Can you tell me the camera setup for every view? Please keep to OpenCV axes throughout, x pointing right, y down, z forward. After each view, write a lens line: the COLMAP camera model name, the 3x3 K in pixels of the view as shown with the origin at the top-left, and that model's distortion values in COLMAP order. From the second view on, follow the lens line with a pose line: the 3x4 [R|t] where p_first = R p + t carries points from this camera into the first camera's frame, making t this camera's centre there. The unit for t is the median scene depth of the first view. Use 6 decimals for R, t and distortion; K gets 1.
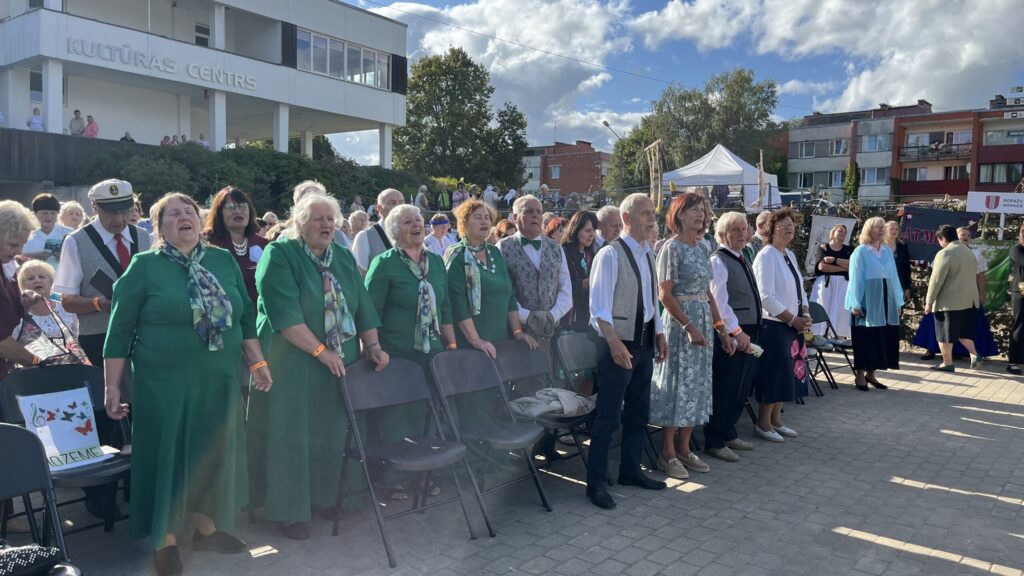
lens RADIAL K [[782.8, 0, 525.9], [0, 782.8, 291.5], [0, 0, 1]] dist [0.058600, -0.060583]
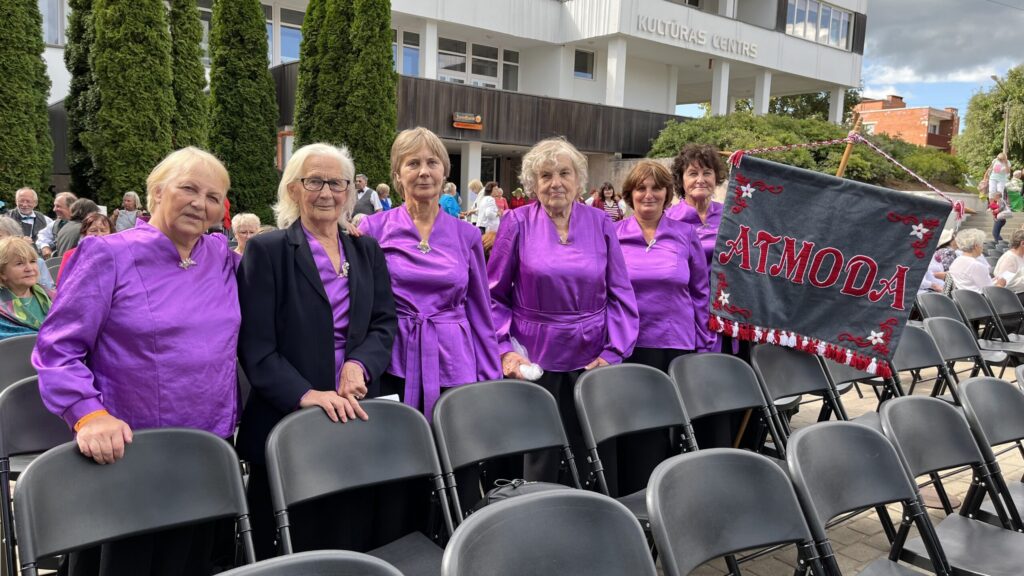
lens RADIAL K [[782.8, 0, 510.4], [0, 782.8, 289.1], [0, 0, 1]] dist [0.058600, -0.060583]
pose [[0.967629, 0.037708, -0.249544, -0.191540], [-0.025401, 0.998305, 0.052357, -0.002945], [0.251095, -0.044324, 0.966947, -0.030432]]
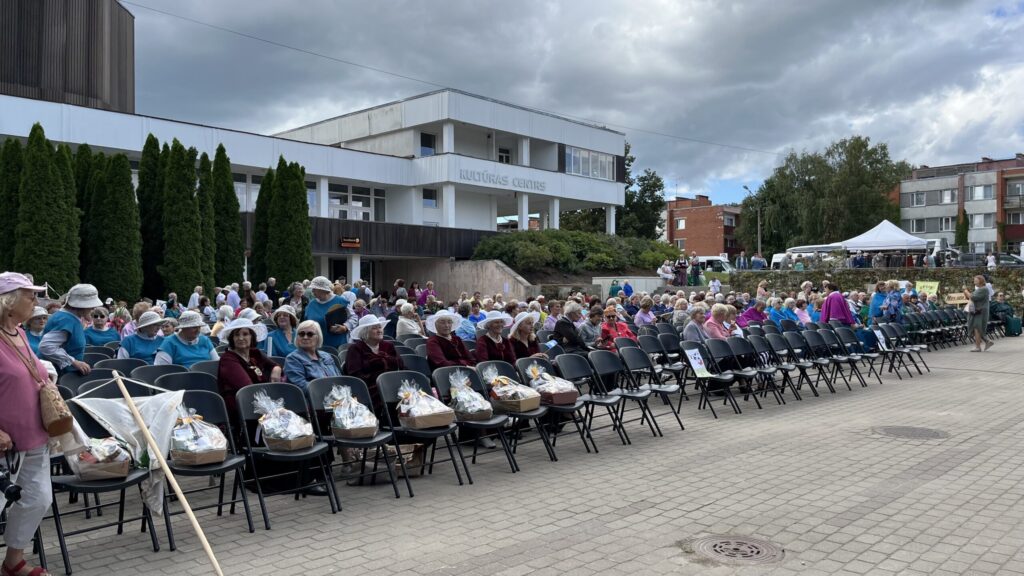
lens RADIAL K [[782.8, 0, 507.5], [0, 782.8, 287.1], [0, 0, 1]] dist [0.058600, -0.060583]
pose [[0.993026, -0.028234, -0.114469, -0.124391], [0.021056, 0.997764, -0.063439, 0.011049], [0.116004, 0.060586, 0.991399, -0.237710]]
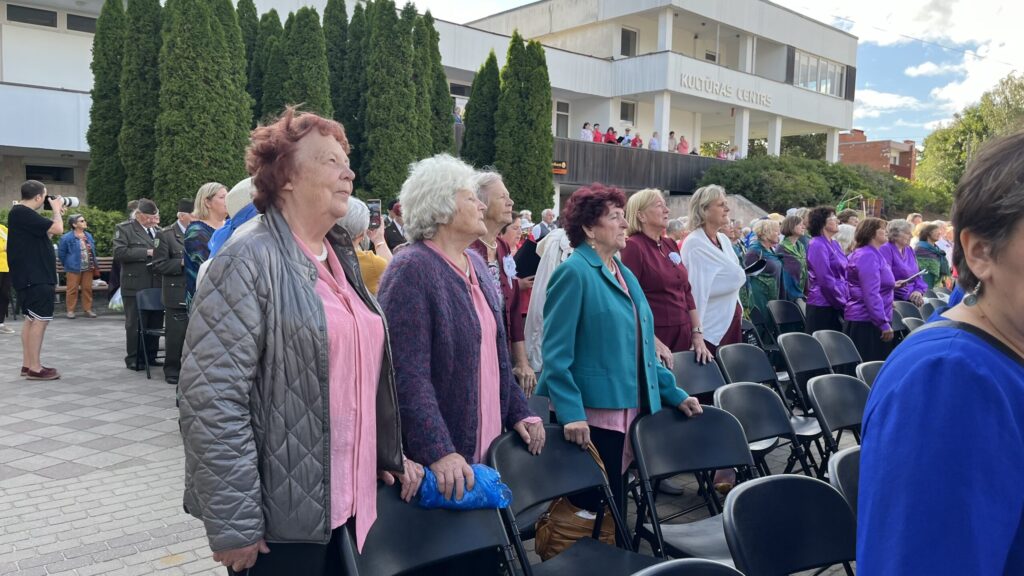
lens RADIAL K [[782.8, 0, 510.7], [0, 782.8, 288.7], [0, 0, 1]] dist [0.058600, -0.060583]
pose [[0.980368, 0.011261, -0.196854, -0.243266], [-0.008545, 0.999856, 0.014641, -0.000307], [0.196990, -0.012671, 0.980324, -0.108153]]
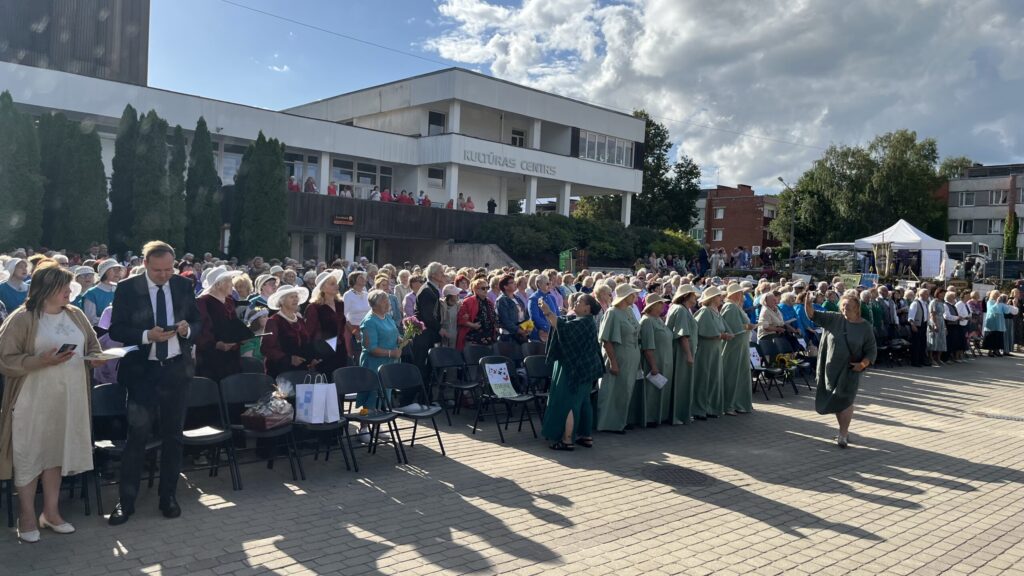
lens RADIAL K [[782.8, 0, 506.3], [0, 782.8, 287.6], [0, 0, 1]] dist [0.058600, -0.060583]
pose [[0.983201, 0.025633, -0.180719, -0.081443], [-0.032647, 0.998820, -0.035945, 0.005486], [0.179584, 0.041241, 0.982878, -0.223096]]
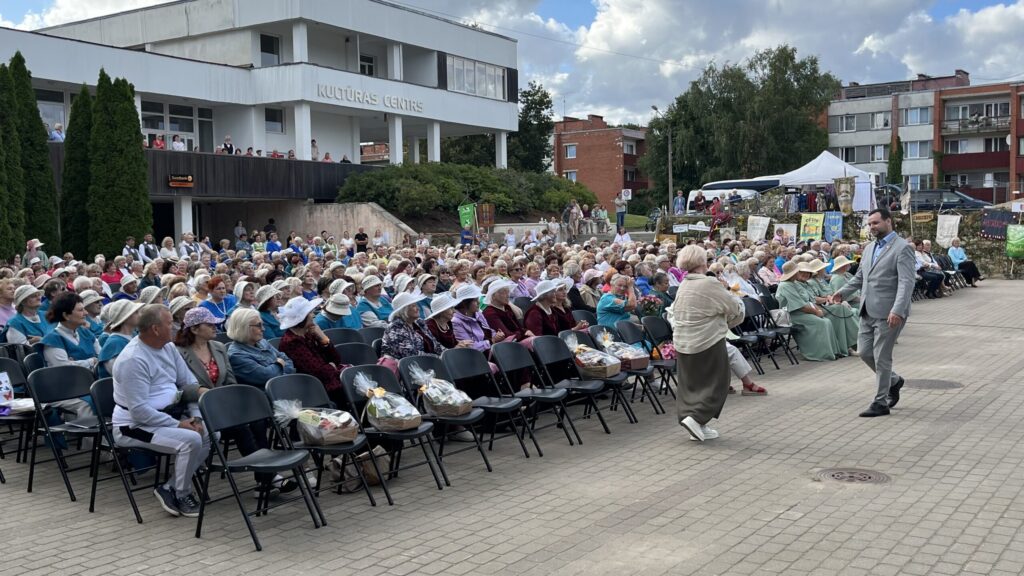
lens RADIAL K [[1028.3, 0, 526.5], [0, 1028.3, 298.4], [0, 0, 1]] dist [0.039395, 0.000000]
pose [[0.996454, -0.044611, 0.071338, -0.155499], [0.044099, 0.998989, 0.008742, 0.008389], [-0.071656, -0.005565, 0.997414, -0.273889]]
